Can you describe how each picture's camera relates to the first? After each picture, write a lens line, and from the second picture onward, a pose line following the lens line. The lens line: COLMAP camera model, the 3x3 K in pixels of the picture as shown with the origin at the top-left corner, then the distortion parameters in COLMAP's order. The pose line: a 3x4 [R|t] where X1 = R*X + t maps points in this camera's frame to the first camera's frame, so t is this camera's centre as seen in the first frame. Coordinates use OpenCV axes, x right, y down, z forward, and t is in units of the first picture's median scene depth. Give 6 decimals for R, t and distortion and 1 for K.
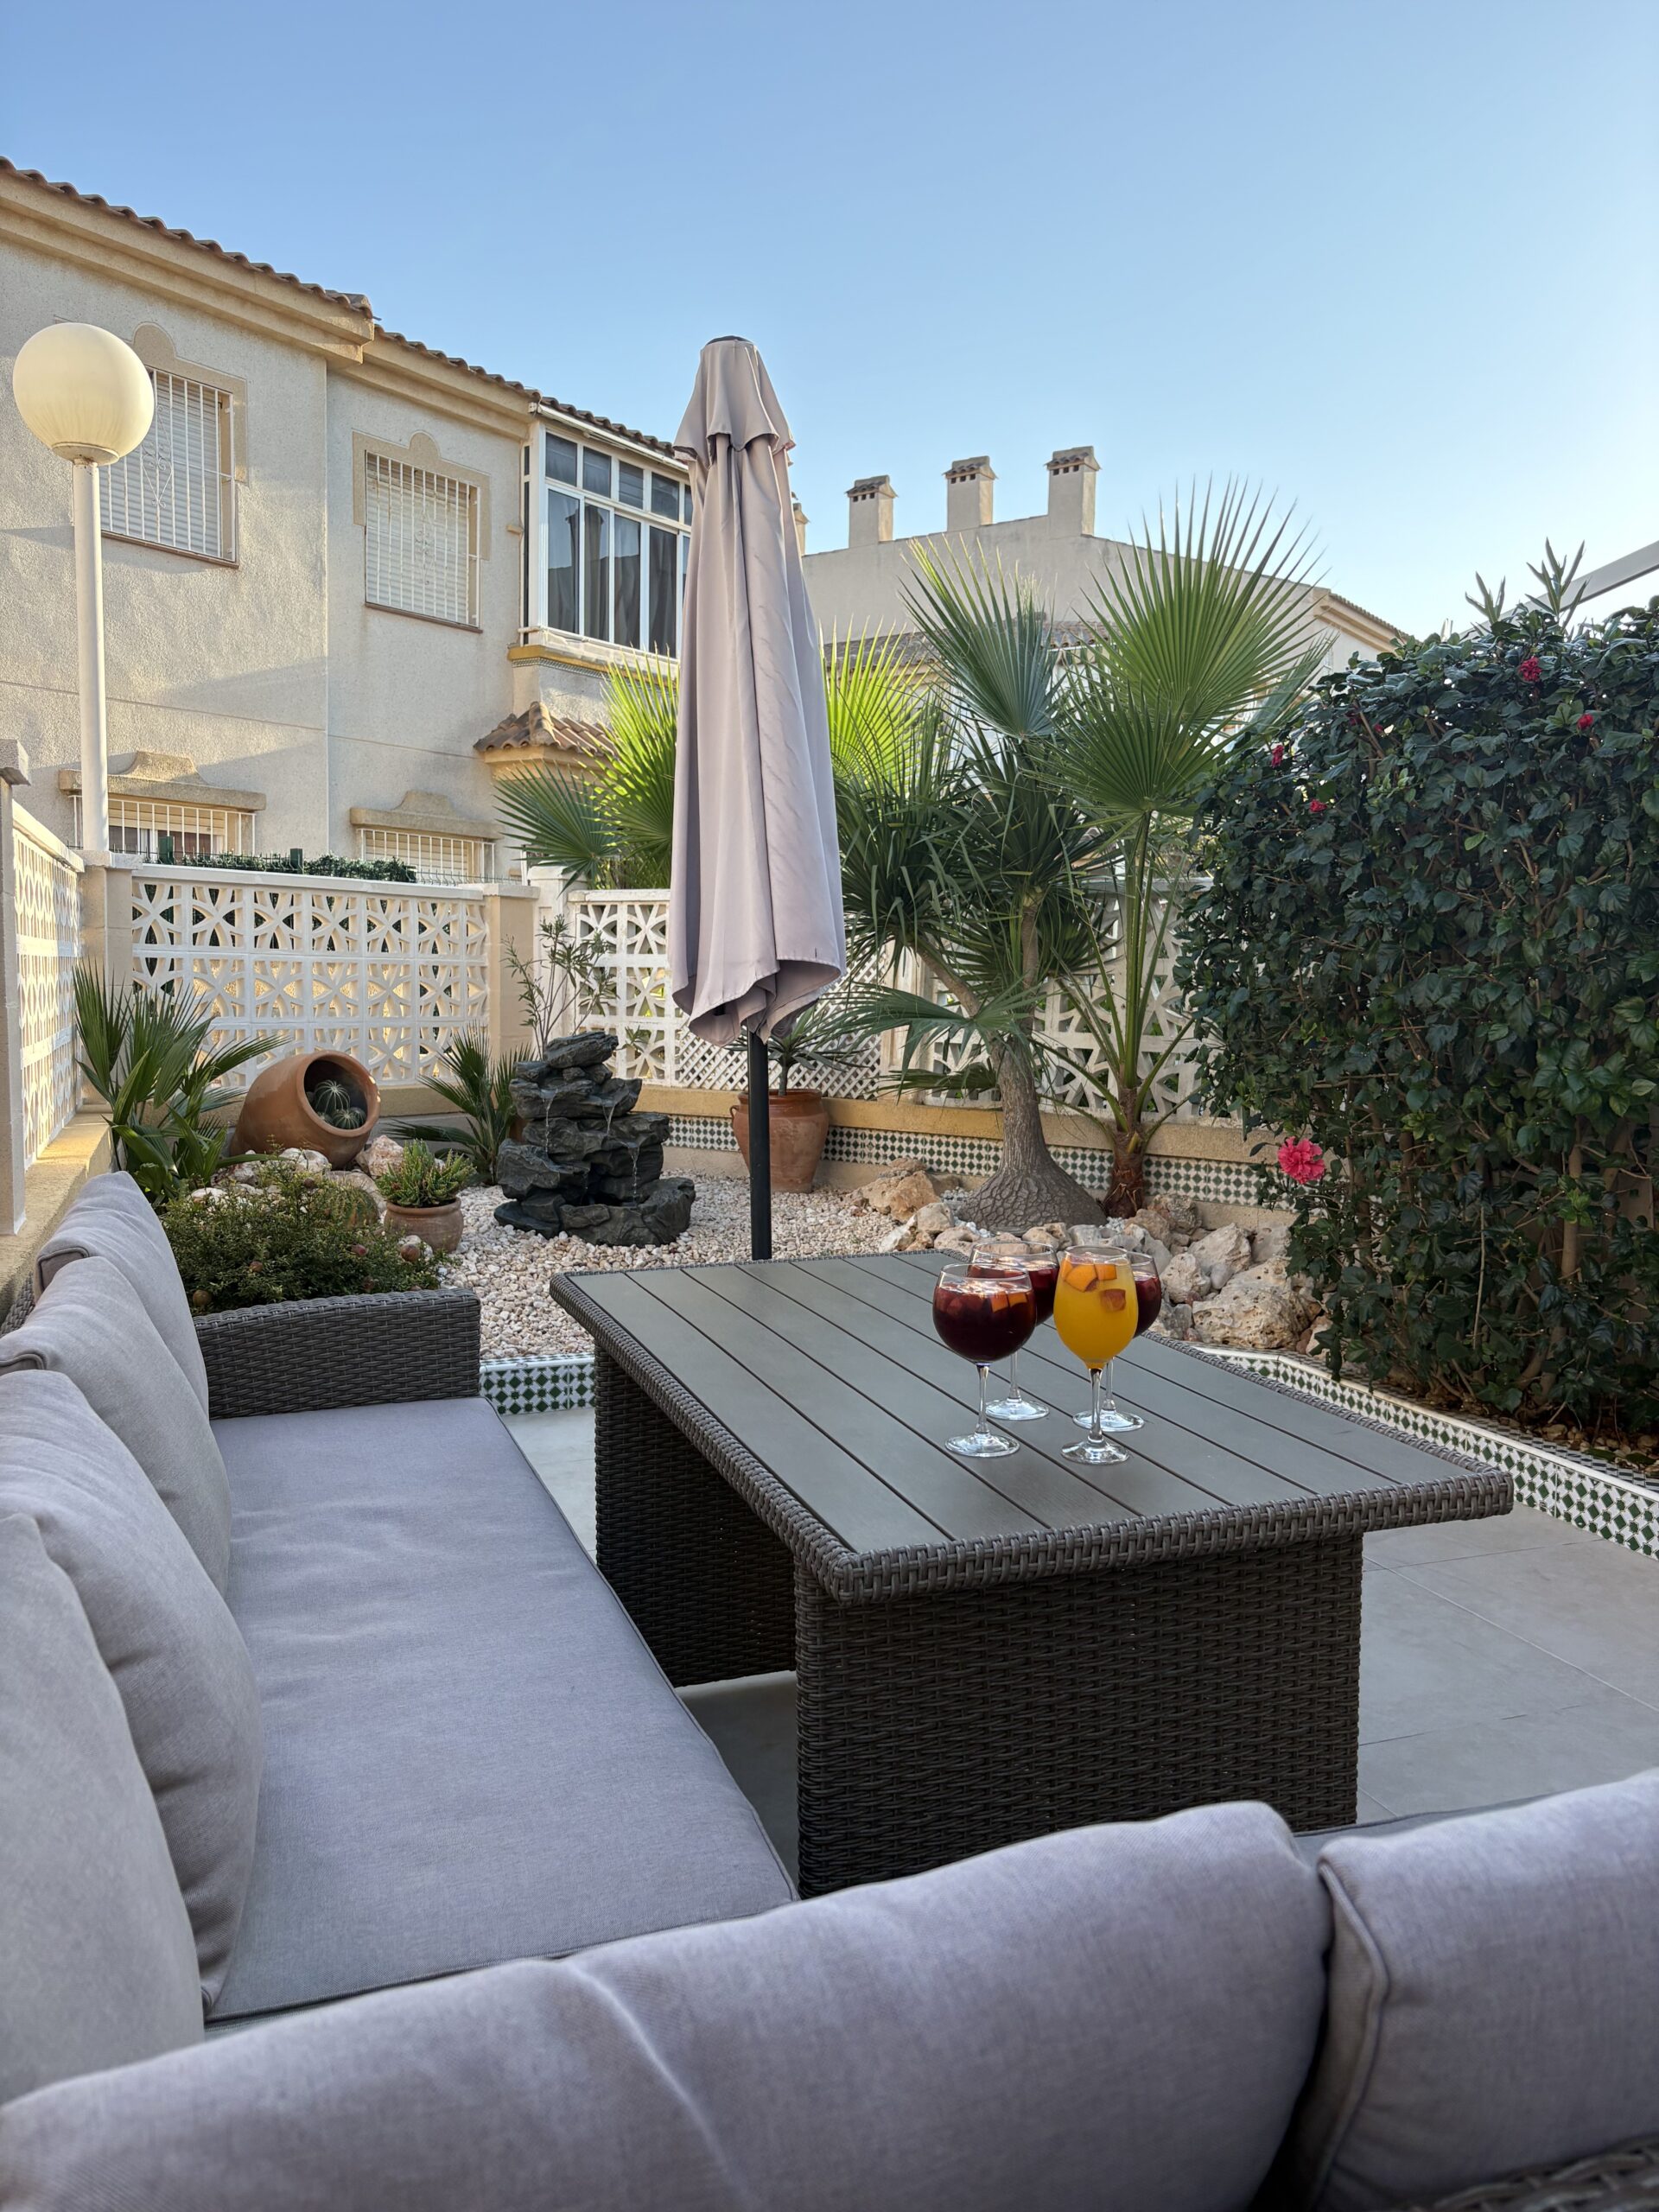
lens RADIAL K [[1682.5, 0, 830.1], [0, 1682.5, 1112.5], [0, 0, 1]] dist [0.033462, -0.033560]
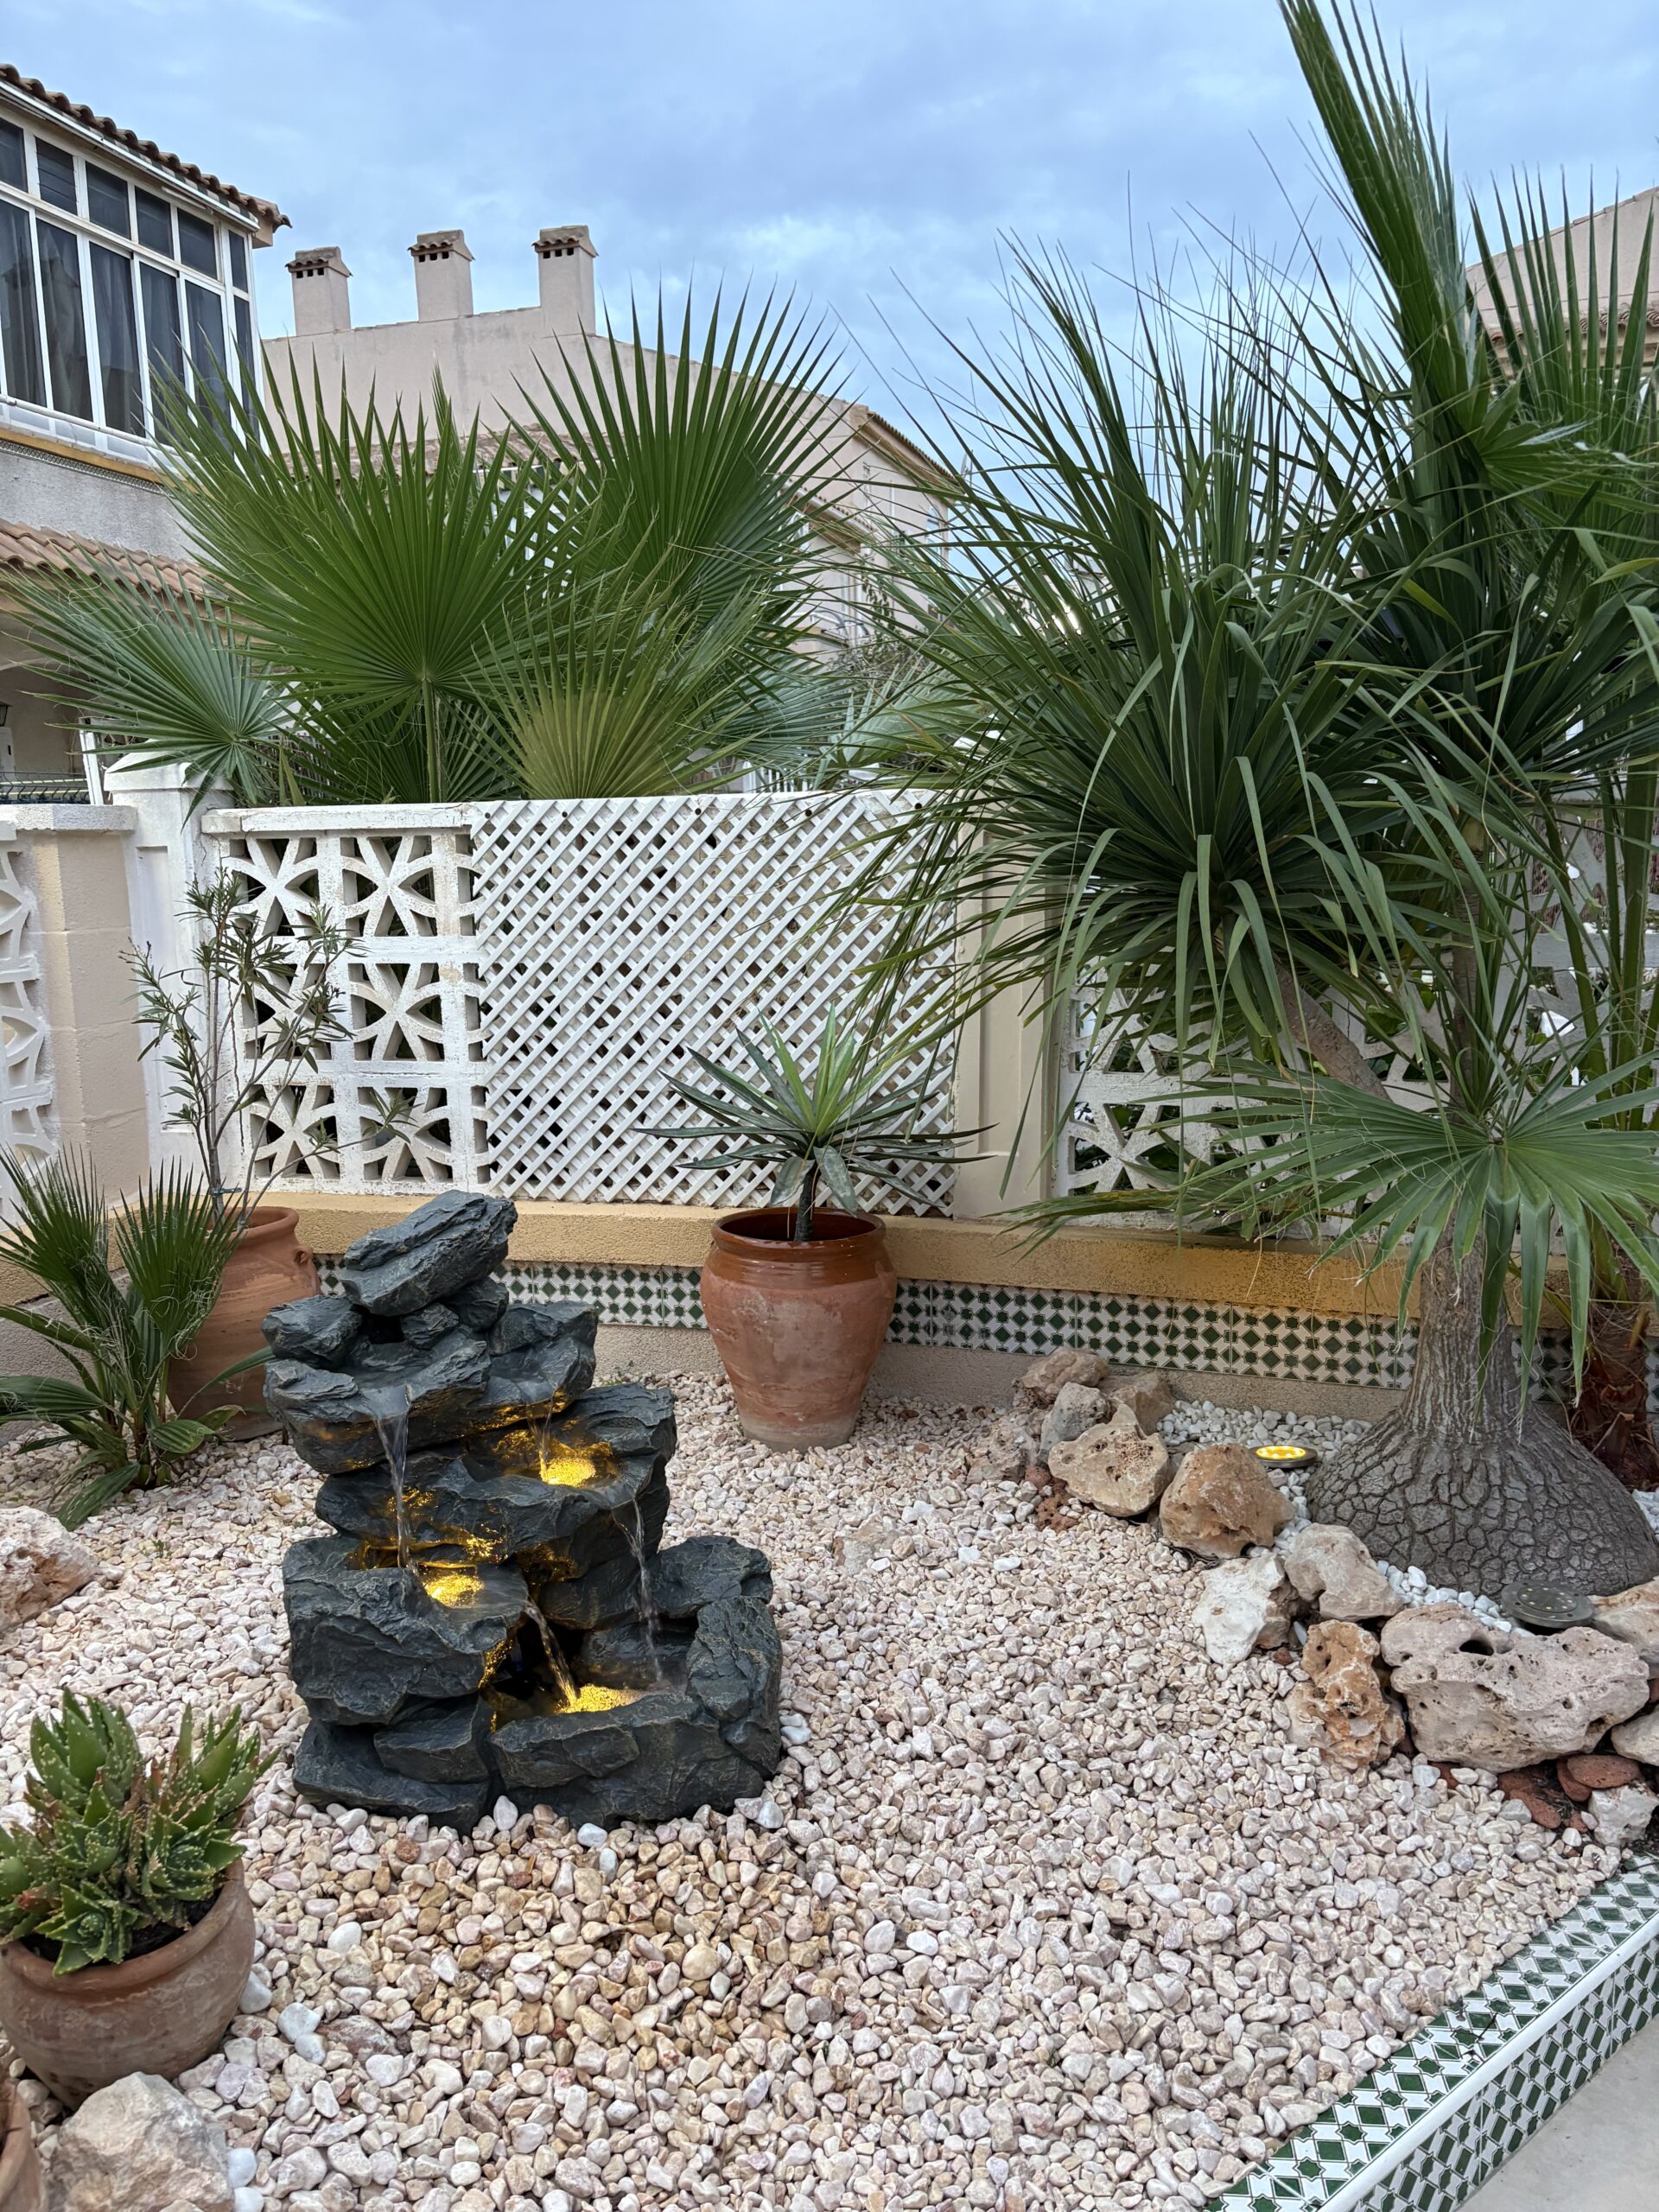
lens RADIAL K [[1682.5, 0, 838.0], [0, 1682.5, 1089.8], [0, 0, 1]] dist [0.033462, -0.033560]
pose [[0.945691, -0.086552, 0.313331, -0.205893], [0.063132, 0.994451, 0.084155, -0.117351], [-0.318876, -0.059803, 0.945908, 0.683917]]
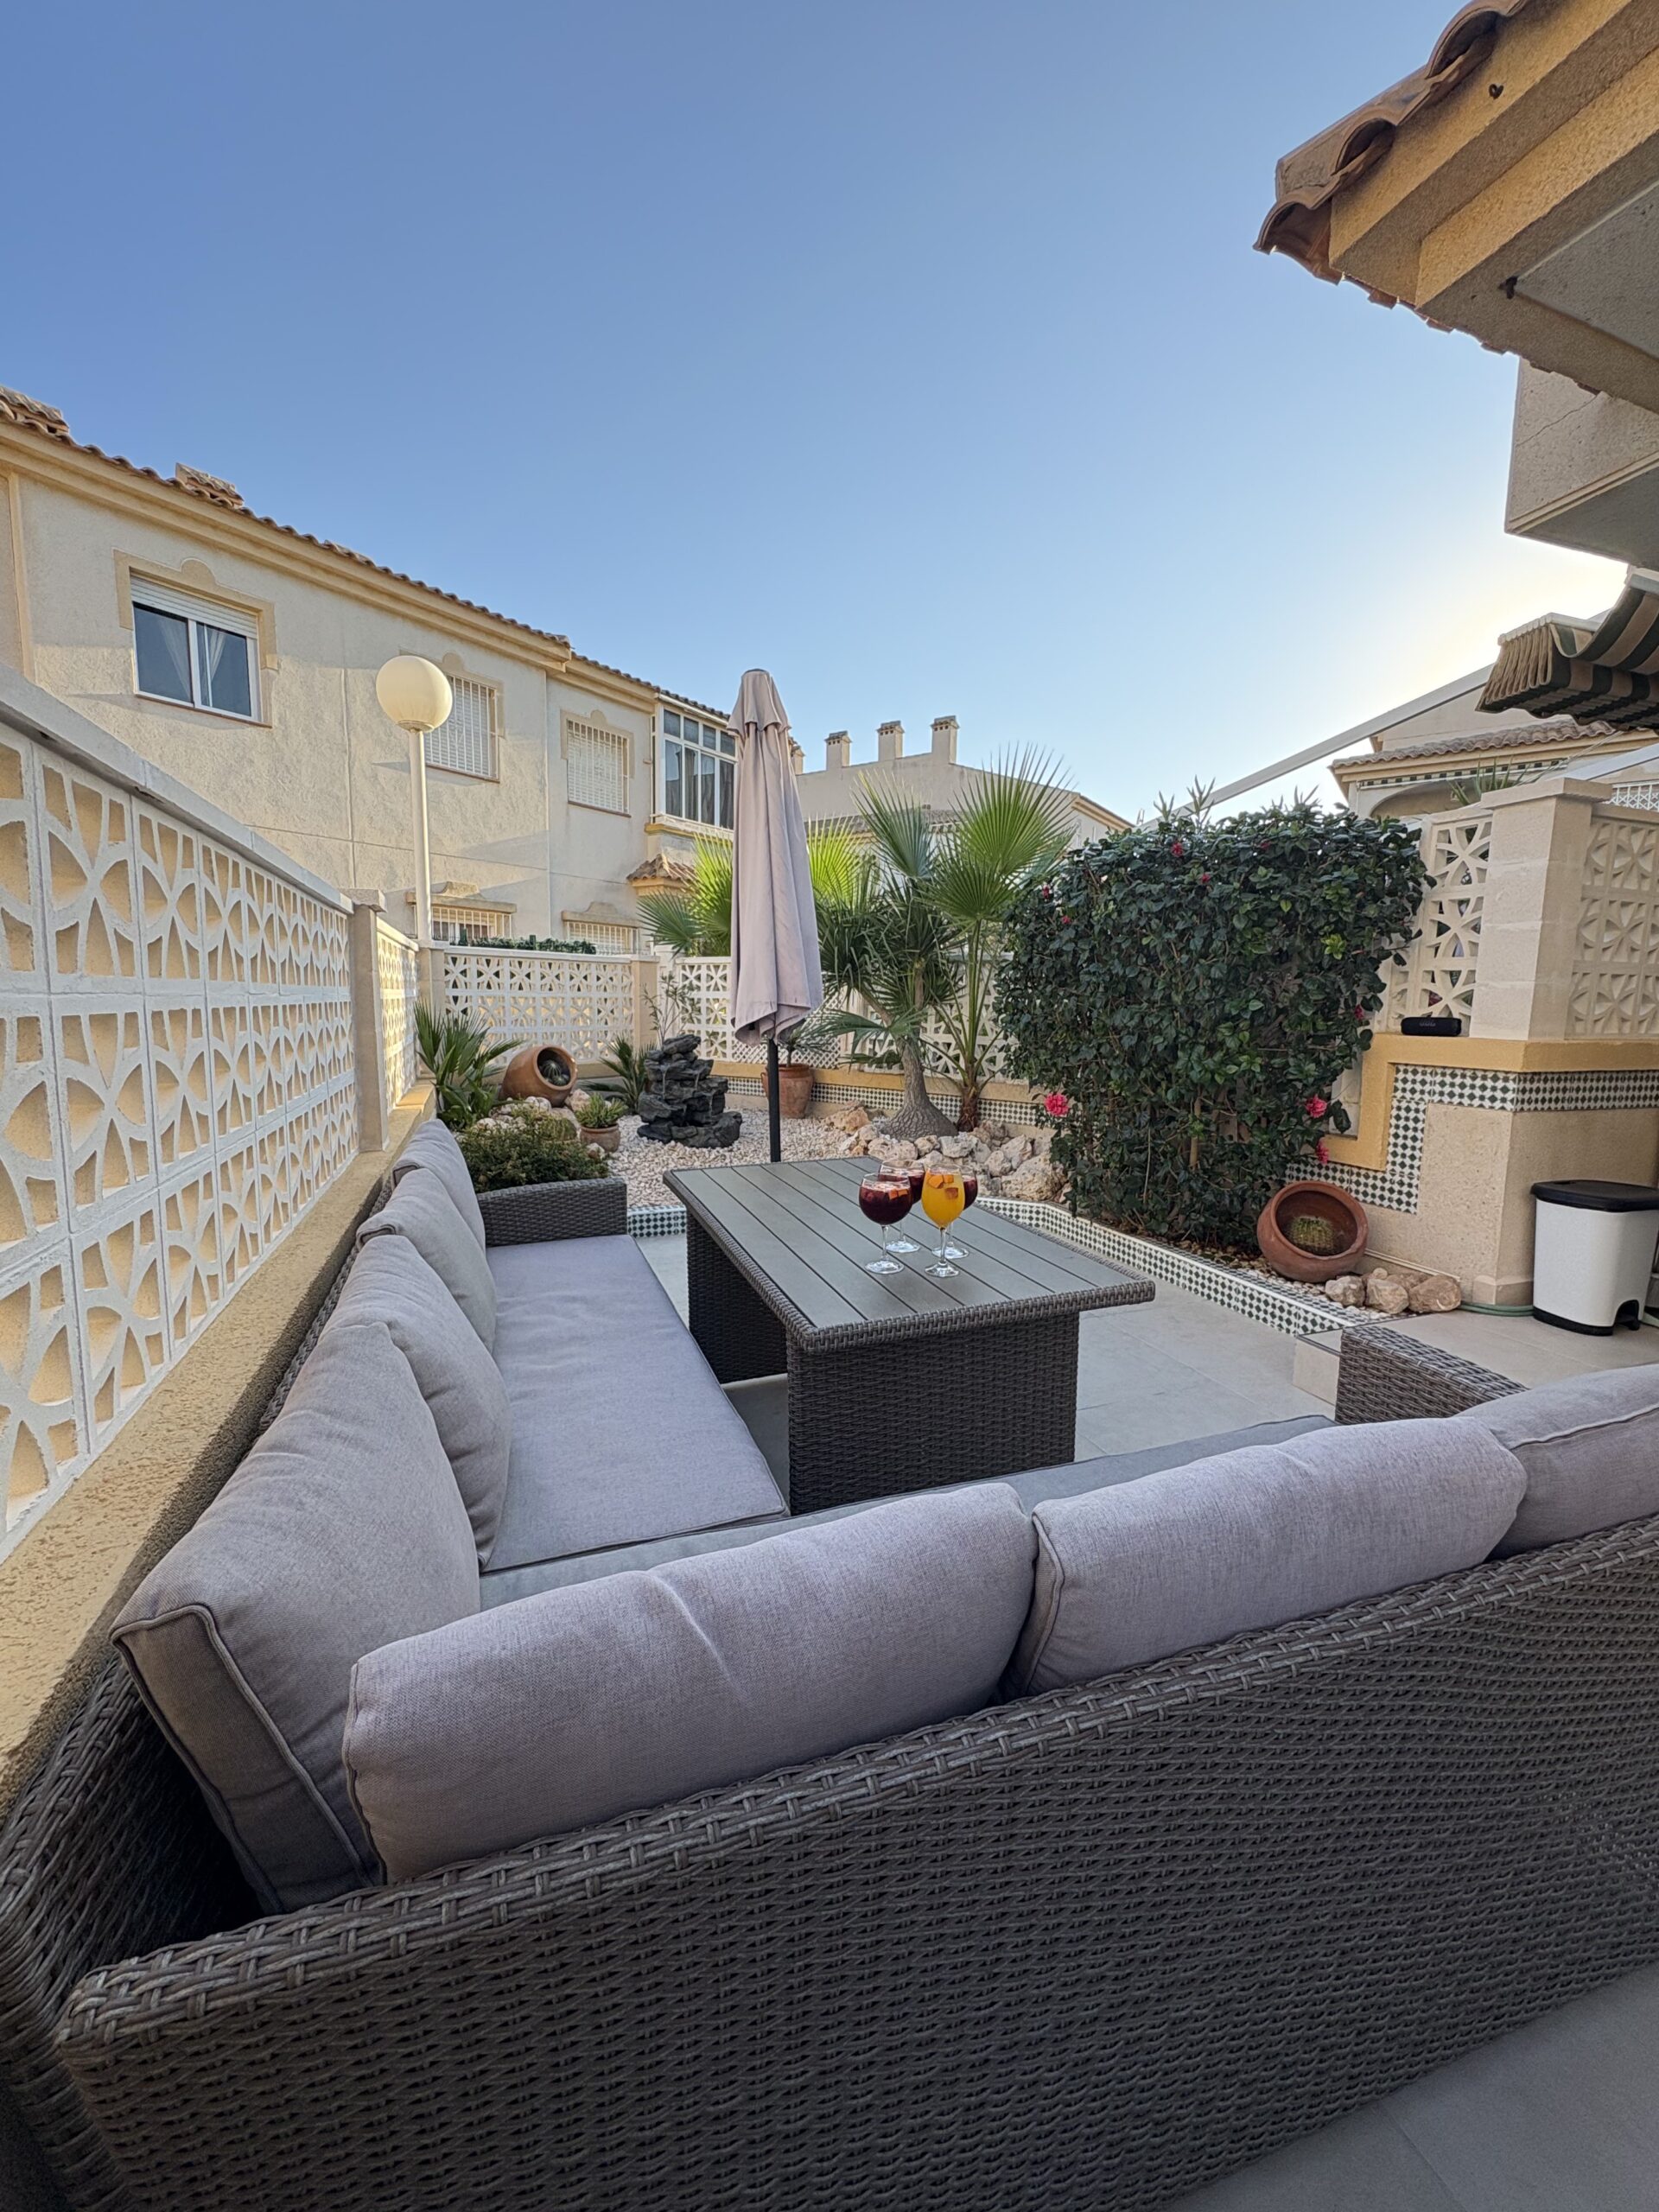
lens RADIAL K [[883.6, 0, 829.9], [0, 883.6, 1105.2], [0, 0, 1]] dist [0.000253, 0.000148]
pose [[0.999901, -0.001712, 0.013978, 0.005230], [0.001123, 0.999117, 0.042010, -0.011254], [-0.014038, -0.041990, 0.999019, -0.001578]]
